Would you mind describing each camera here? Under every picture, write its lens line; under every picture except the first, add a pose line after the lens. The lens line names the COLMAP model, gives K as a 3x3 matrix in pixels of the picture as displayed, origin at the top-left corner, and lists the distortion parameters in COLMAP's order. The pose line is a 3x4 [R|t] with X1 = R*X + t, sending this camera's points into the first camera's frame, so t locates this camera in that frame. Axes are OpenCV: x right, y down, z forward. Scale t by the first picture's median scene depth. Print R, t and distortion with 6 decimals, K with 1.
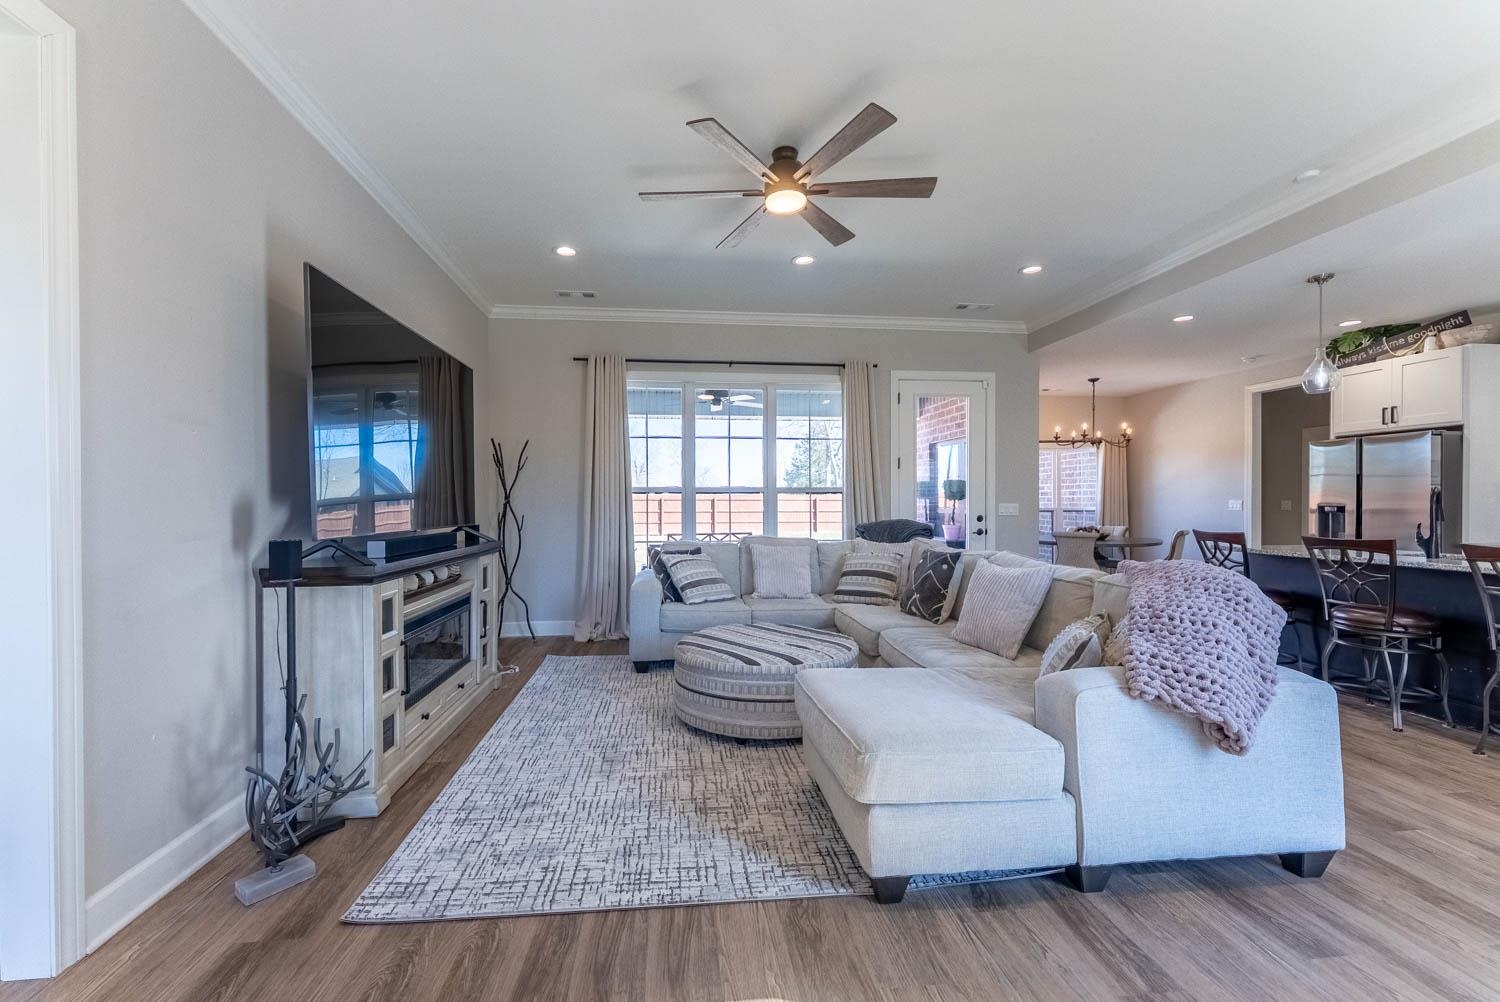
lens RADIAL K [[608.1, 0, 731.7], [0, 608.1, 504.2], [0, 0, 1]] dist [0.001021, 0.000197]
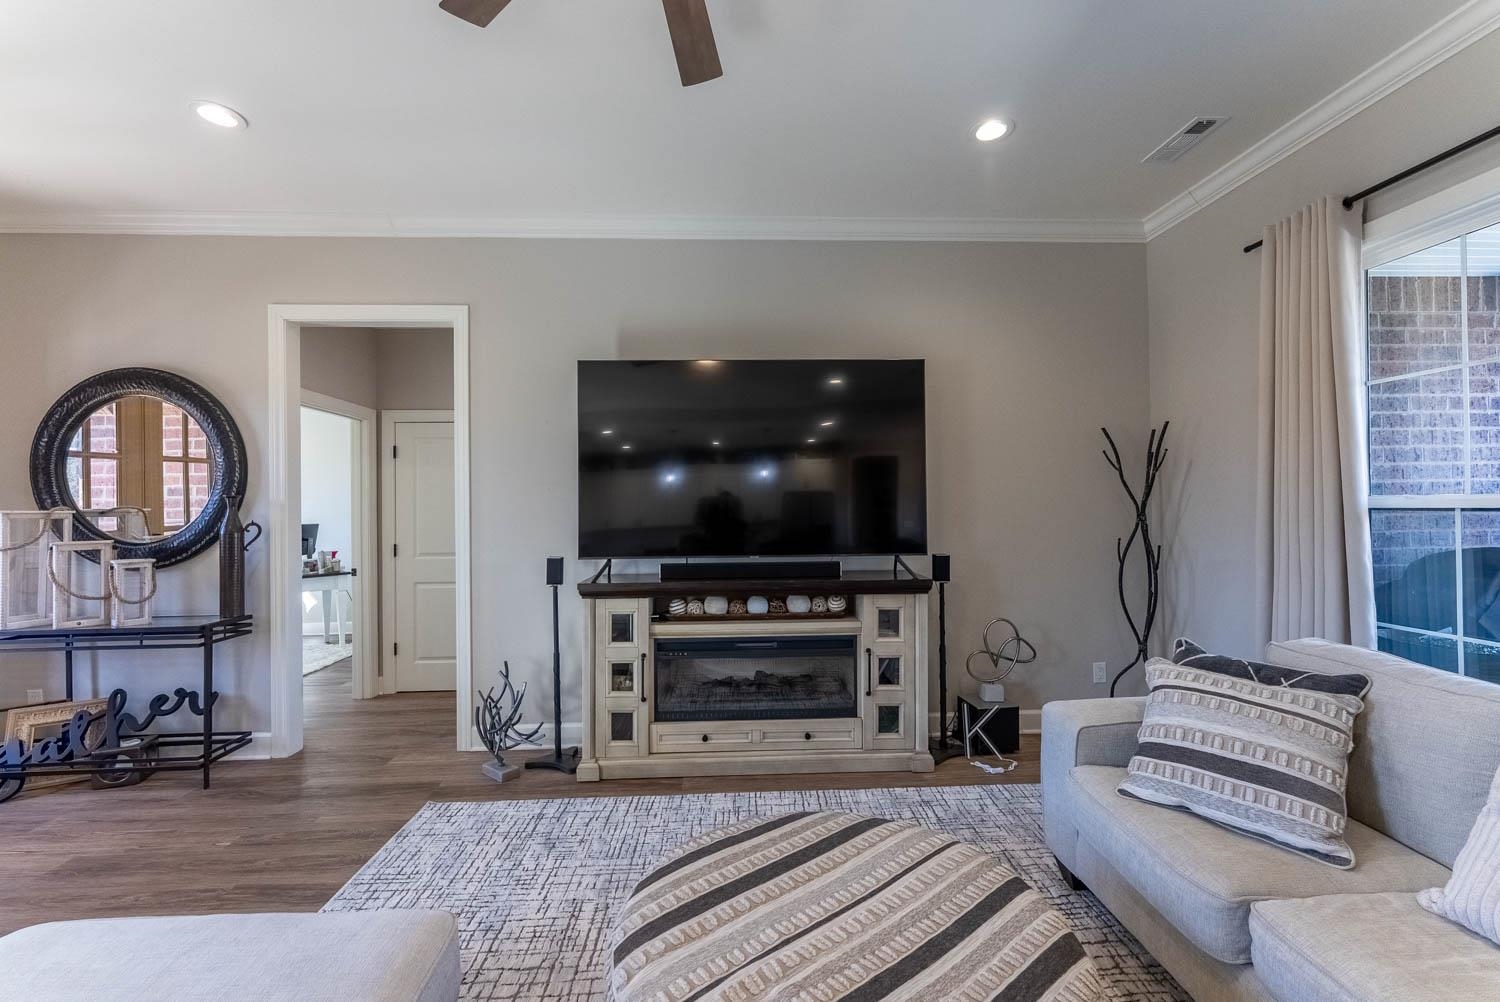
lens RADIAL K [[608.1, 0, 736.2], [0, 608.1, 505.5], [0, 0, 1]] dist [0.001021, 0.000197]
pose [[-0.048286, 0.003714, -0.998827, 0.337850], [0.006198, 0.999975, 0.003419, -0.032449], [0.998814, -0.006026, -0.048308, 0.714628]]
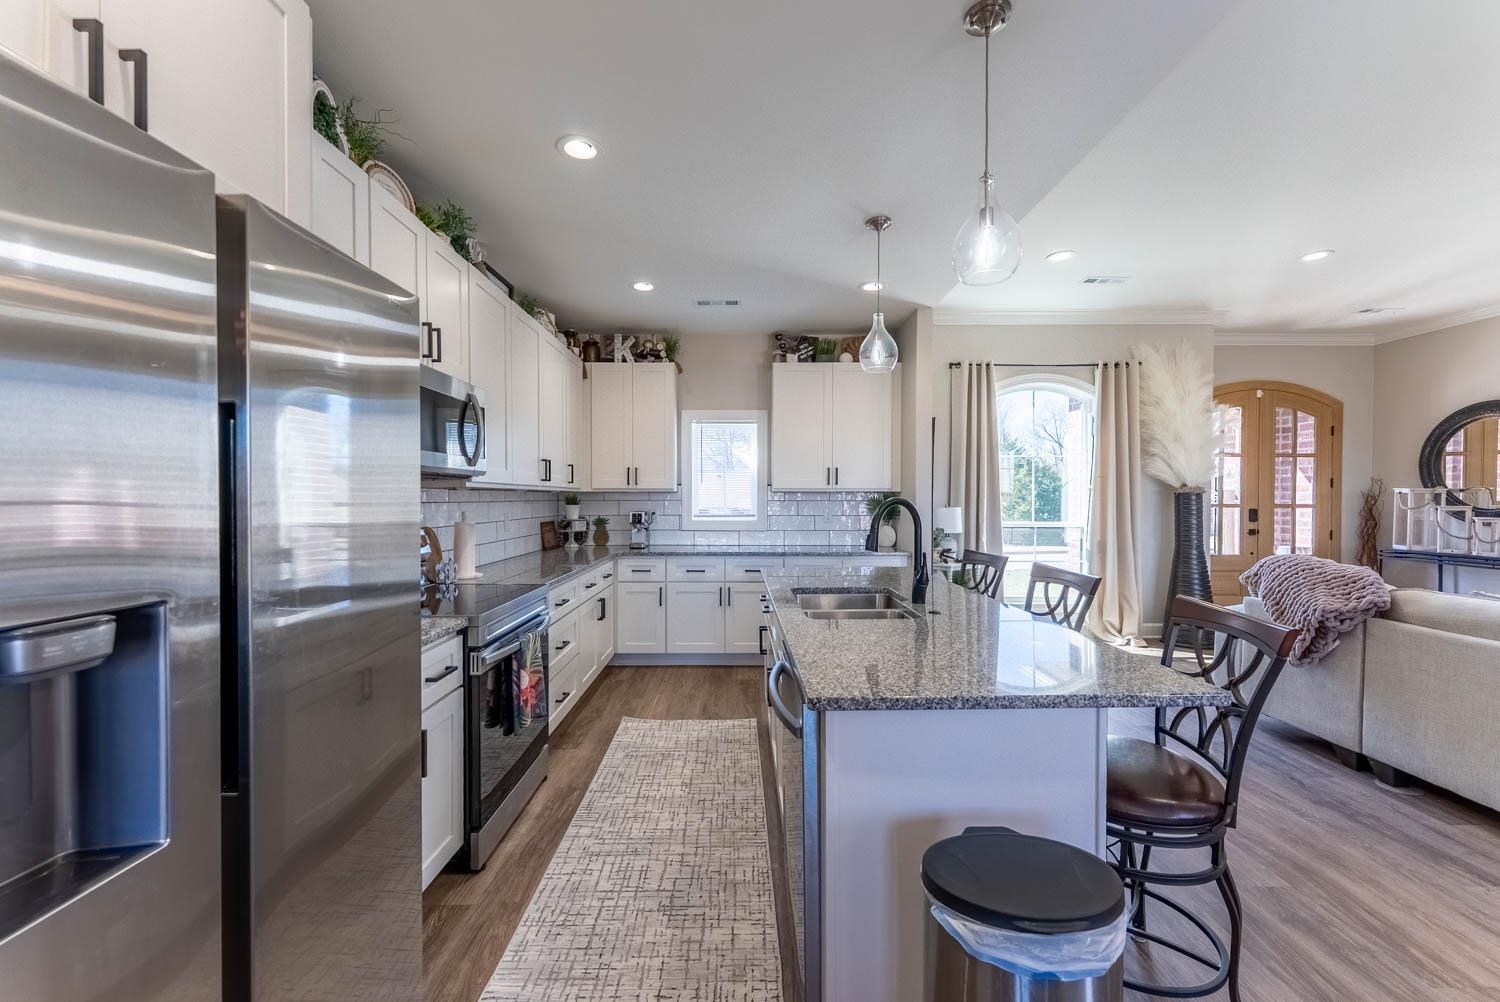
lens RADIAL K [[608.1, 0, 743.3], [0, 608.1, 499.8], [0, 0, 1]] dist [0.001021, 0.000197]
pose [[-0.995513, 0.003040, 0.094573, 0.945257], [0.004149, 0.999925, 0.011541, -0.026595], [-0.094531, 0.011882, -0.995451, 1.253993]]
